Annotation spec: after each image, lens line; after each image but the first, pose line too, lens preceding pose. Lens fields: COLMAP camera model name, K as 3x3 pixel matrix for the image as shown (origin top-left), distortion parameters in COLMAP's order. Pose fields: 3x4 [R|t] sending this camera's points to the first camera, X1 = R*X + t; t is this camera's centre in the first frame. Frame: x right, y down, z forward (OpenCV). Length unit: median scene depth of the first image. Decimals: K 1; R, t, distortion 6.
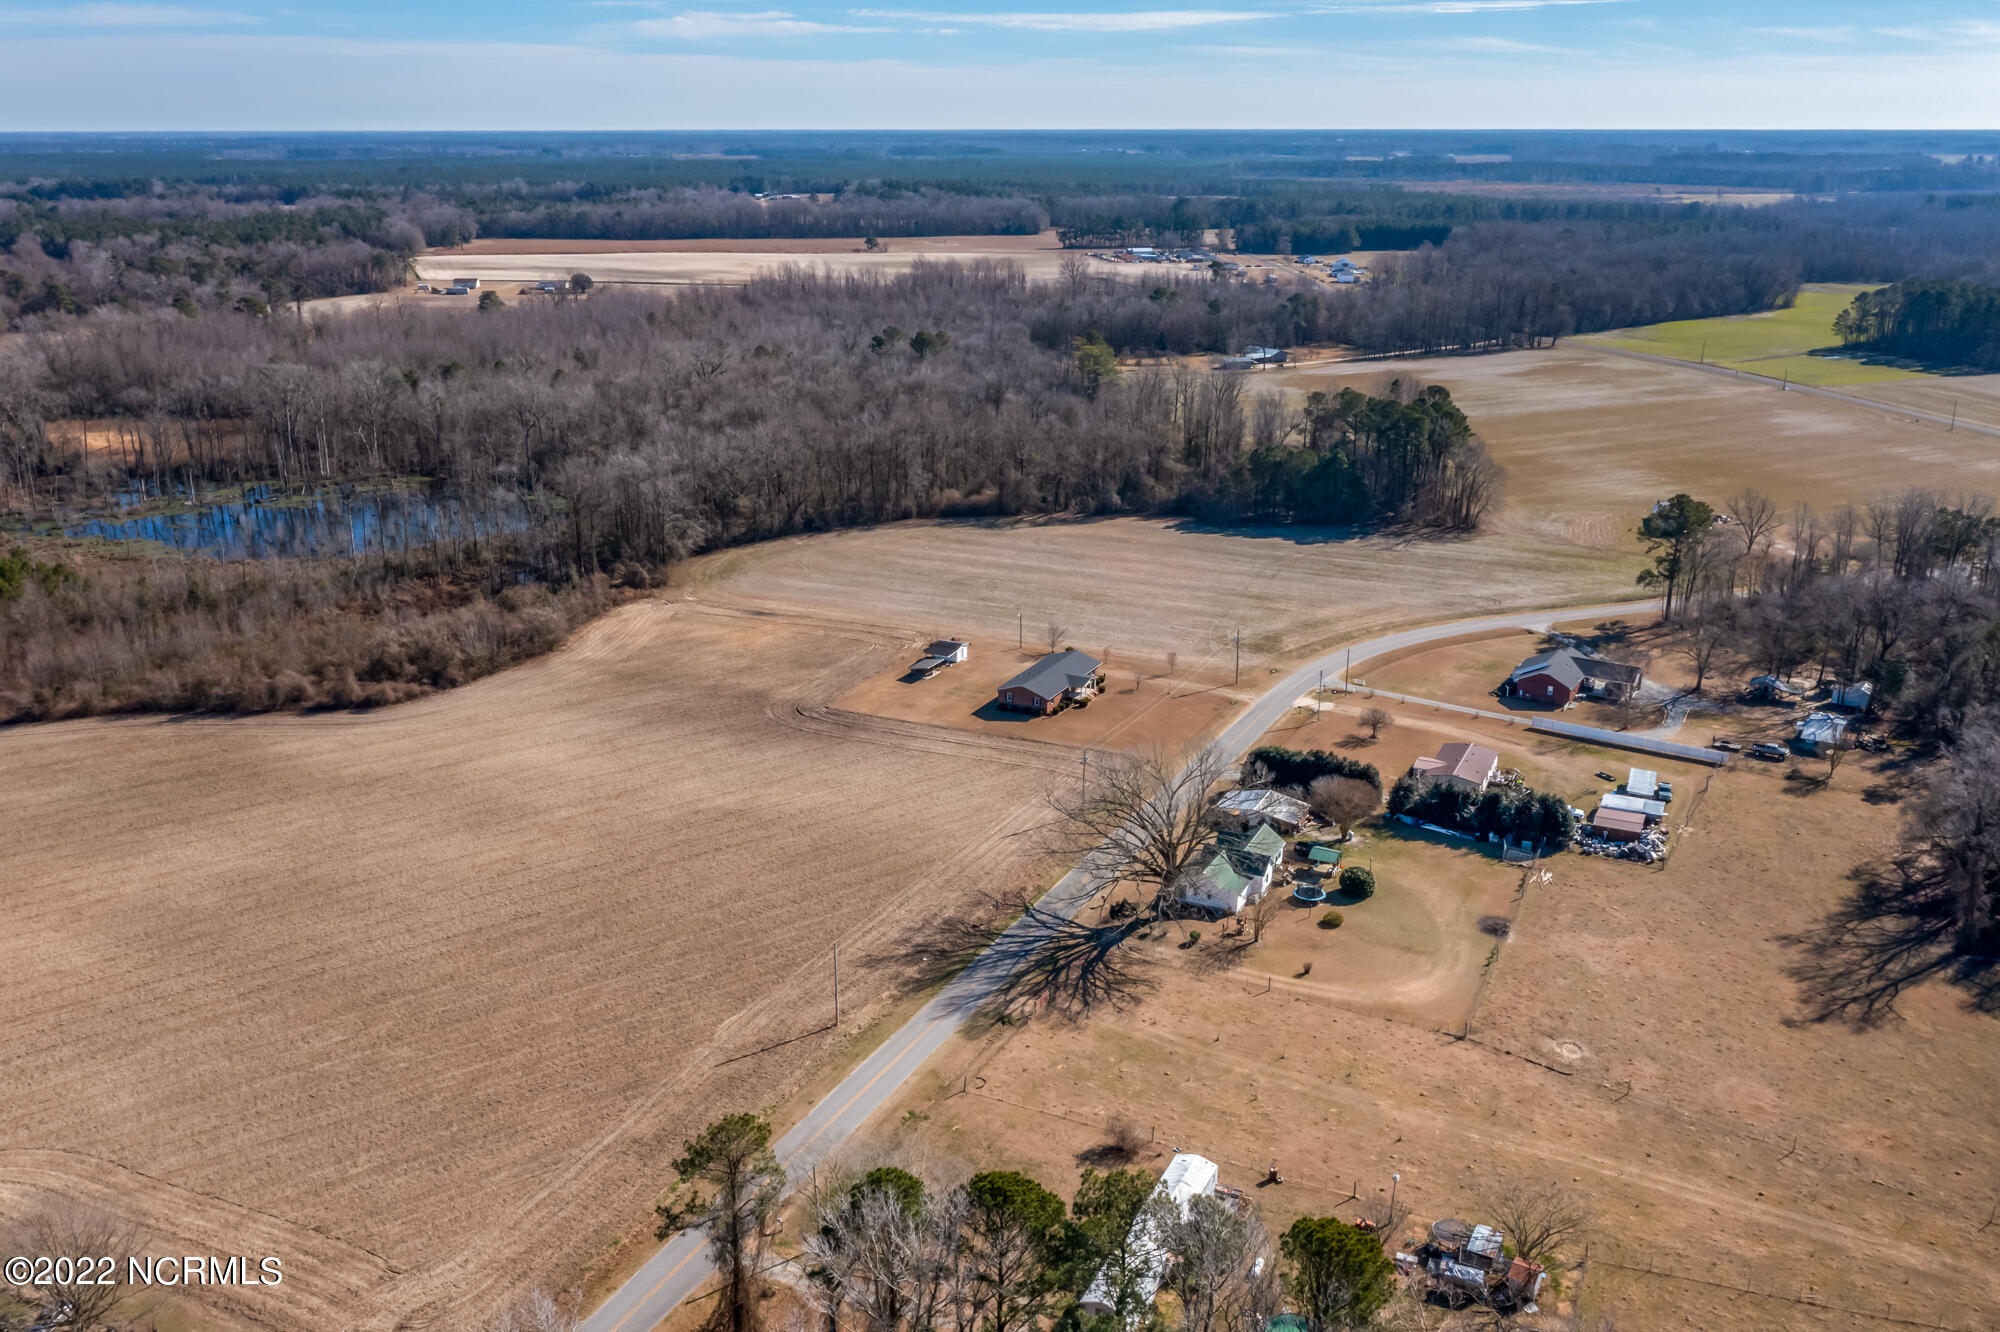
lens RADIAL K [[1662.5, 0, 1008.7], [0, 1662.5, 665.6], [0, 0, 1]] dist [-0.008254, 0.005529]
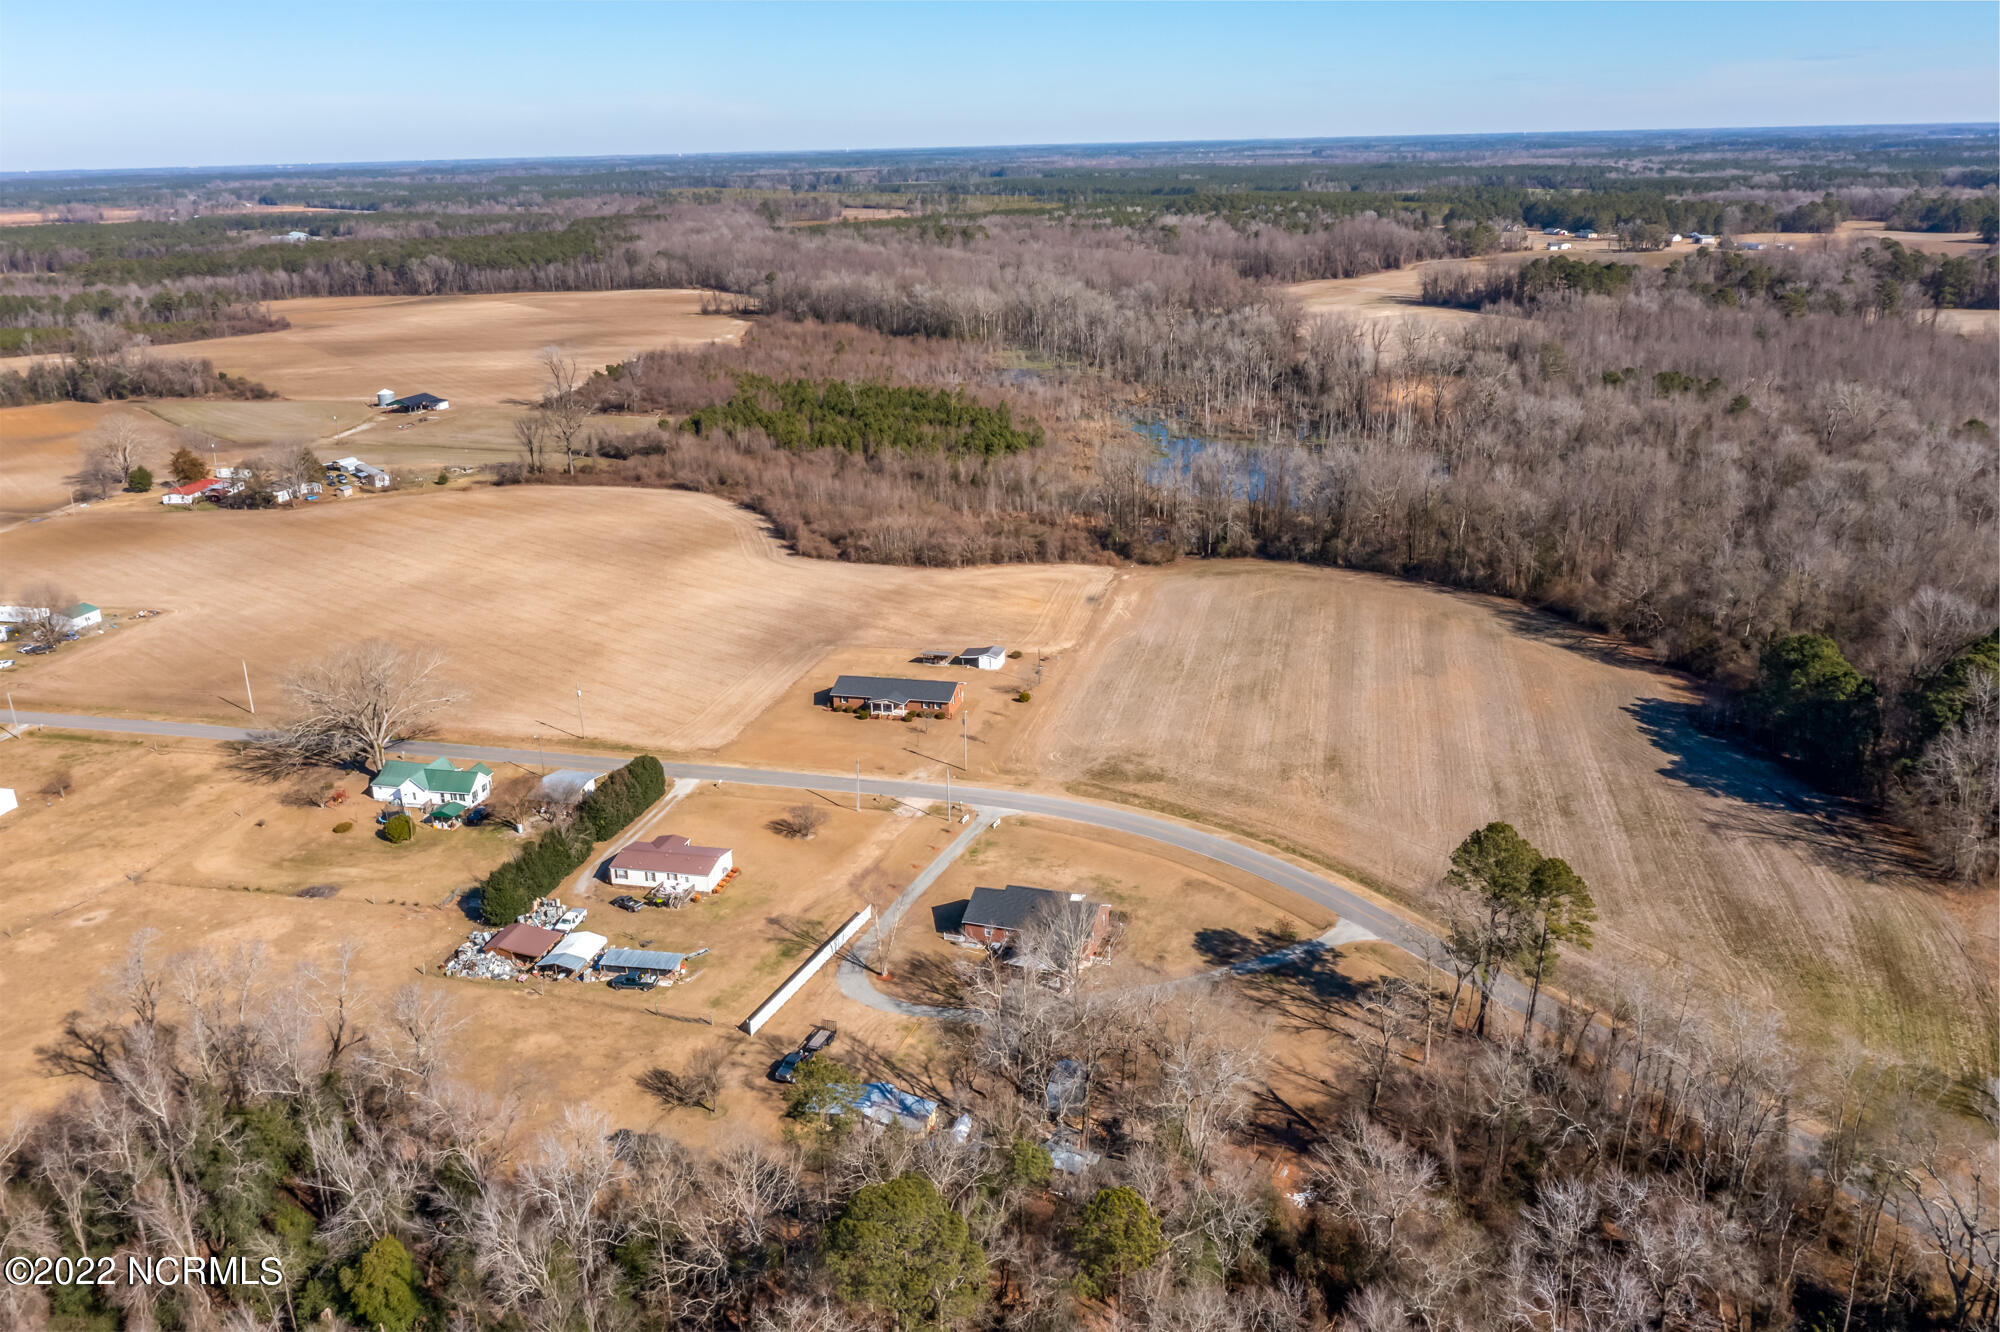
lens RADIAL K [[1592.9, 0, 1003.1], [0, 1592.9, 659.0], [0, 0, 1]] dist [-0.003878, 0.001329]
pose [[0.222300, 0.299773, -0.927750, 0.645423], [-0.280360, 0.931024, 0.233653, -0.176320], [0.933799, 0.208163, 0.291011, 0.528382]]
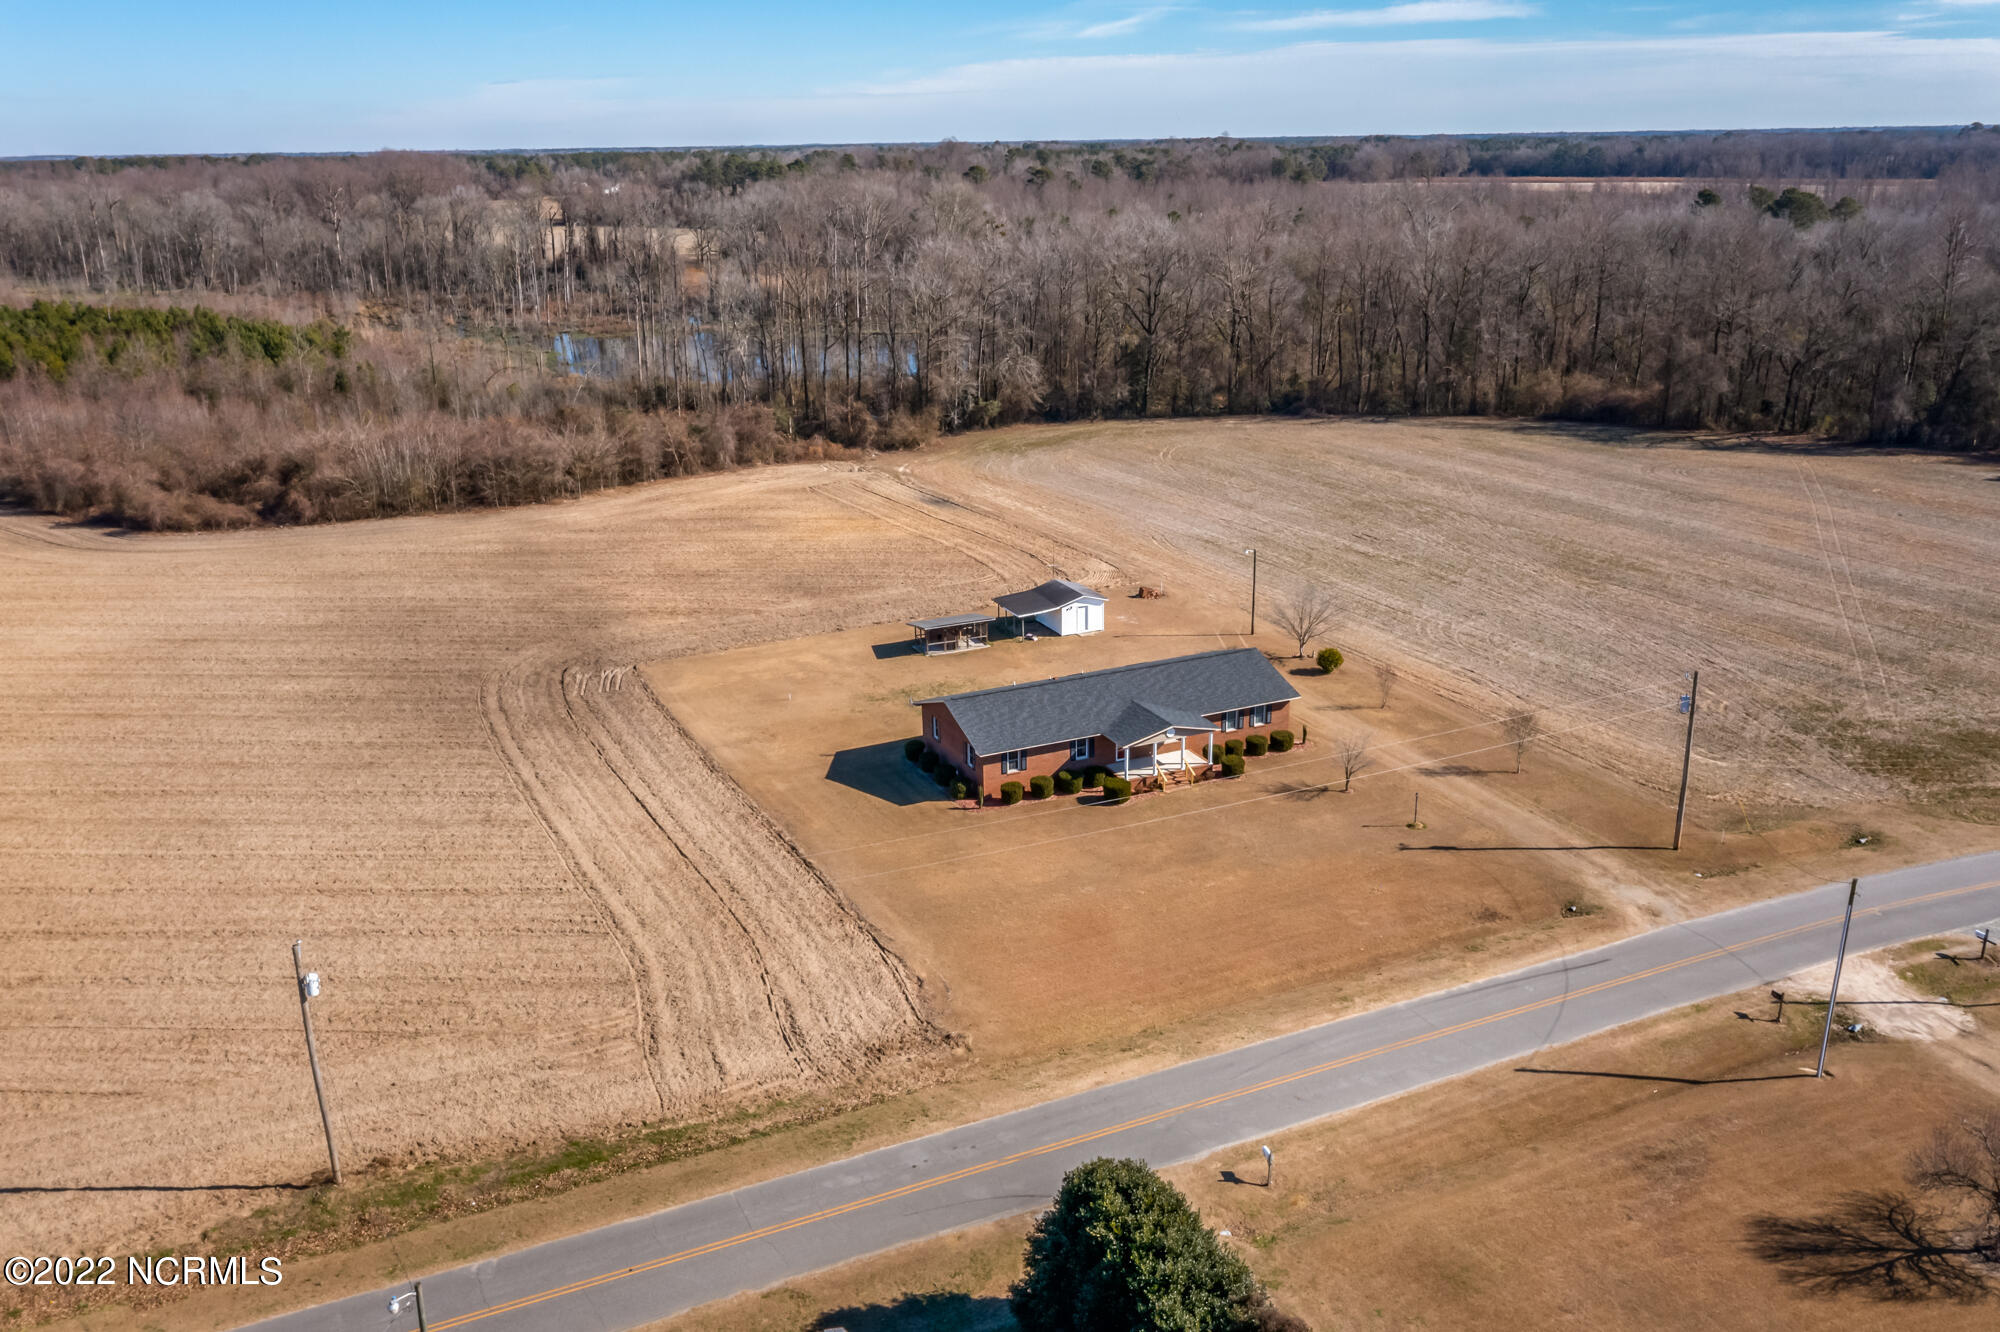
lens RADIAL K [[1592.9, 0, 1008.9], [0, 1592.9, 676.2], [0, 0, 1]] dist [-0.003878, 0.001329]
pose [[0.790780, 0.183989, -0.583794, 0.141987], [-0.175978, 0.981826, 0.071061, -0.013143], [0.586258, 0.046542, 0.808786, 0.485734]]
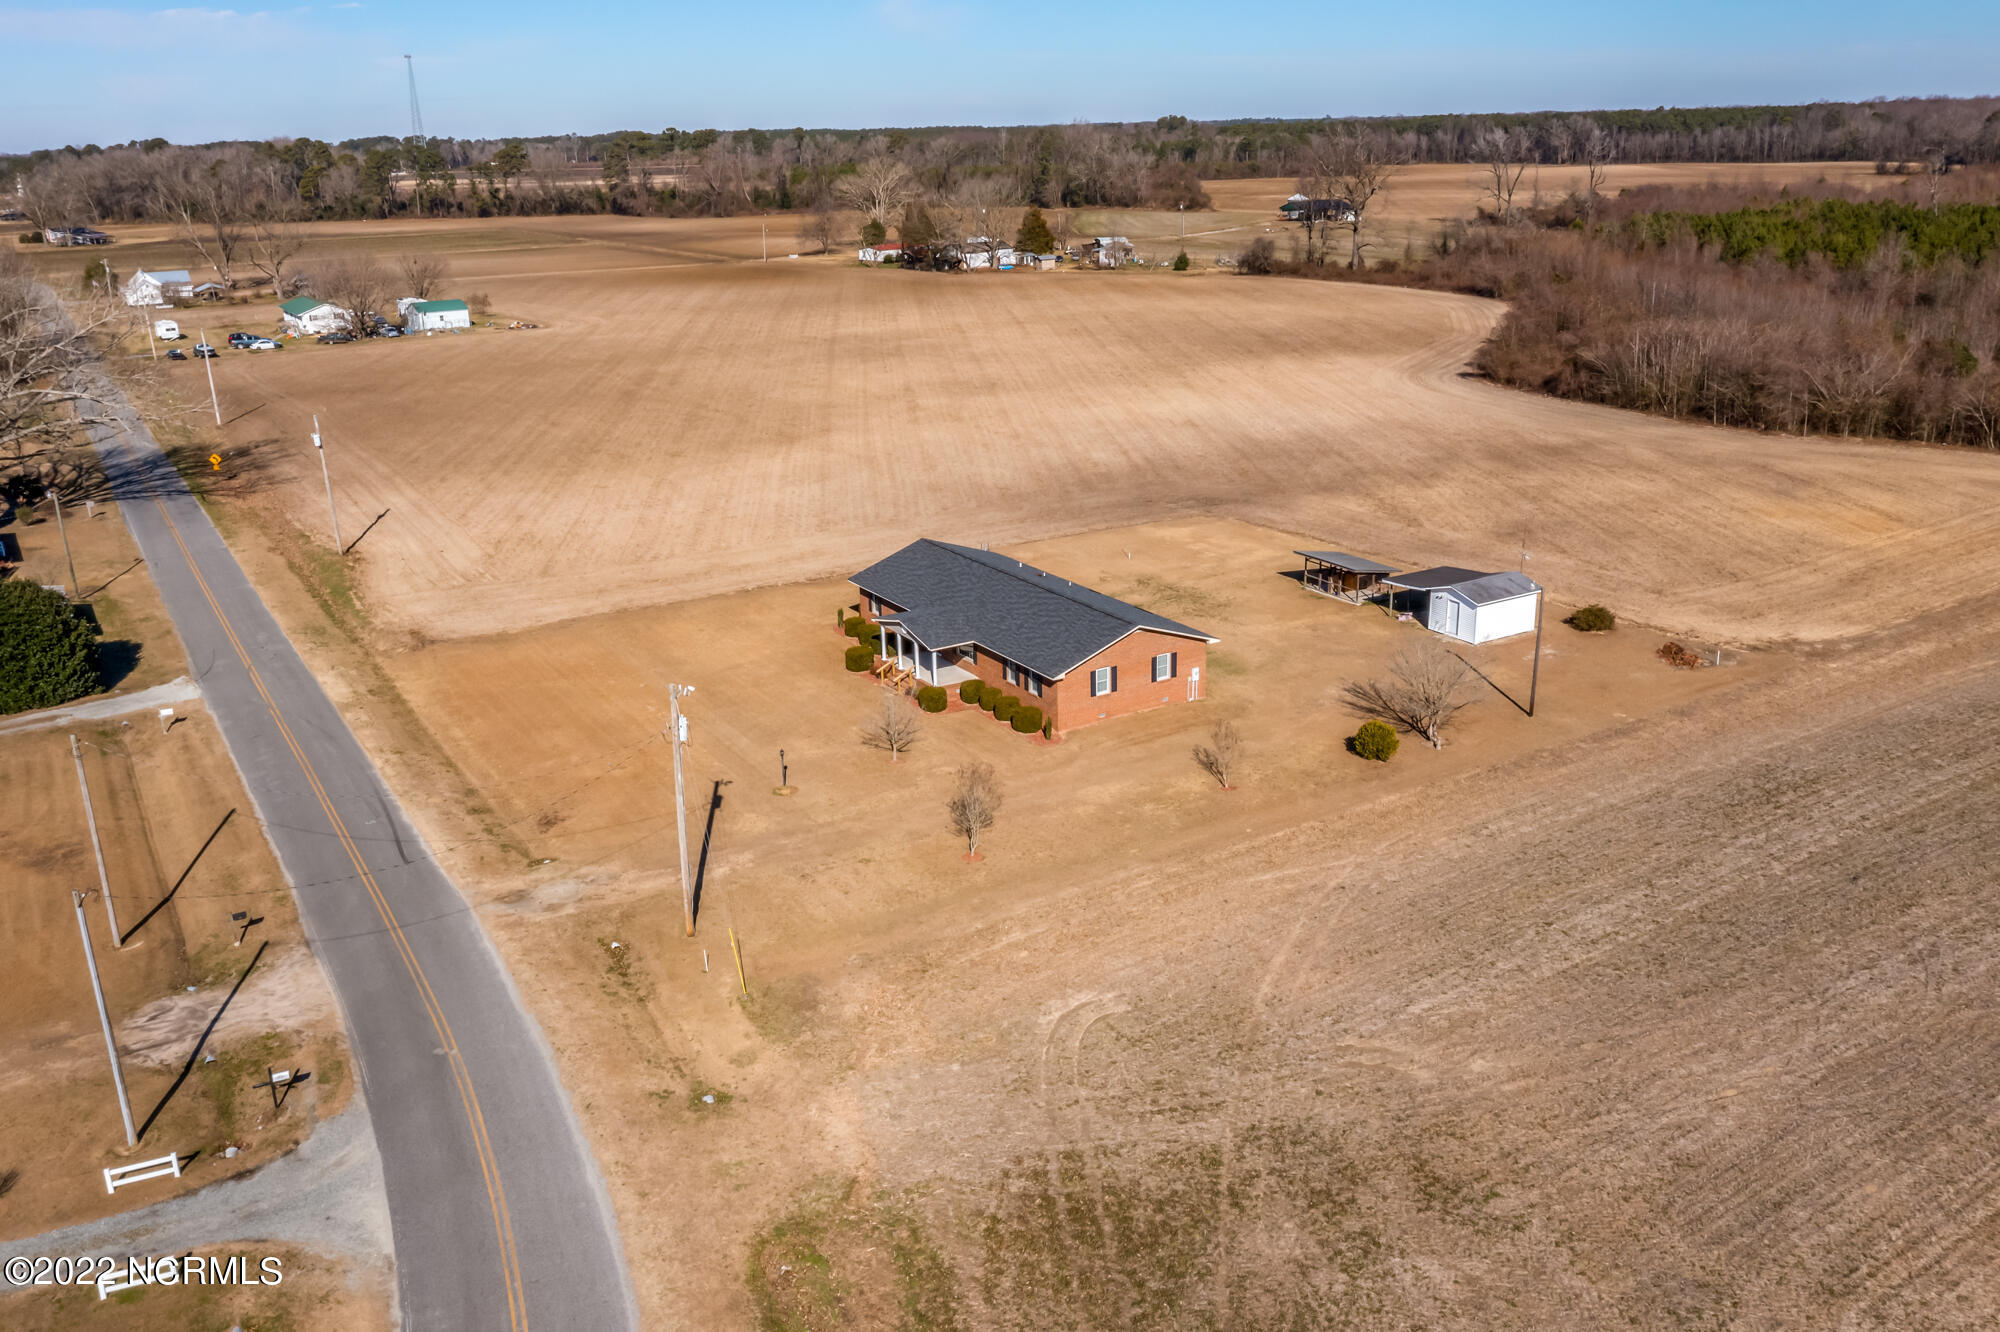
lens RADIAL K [[1592.9, 0, 1000.4], [0, 1592.9, 661.5], [0, 0, 1]] dist [-0.003878, 0.001329]
pose [[-0.519400, 0.283299, -0.806205, 0.188230], [-0.242119, 0.855996, 0.456781, -0.084471], [0.819514, 0.432449, -0.376012, 0.765299]]
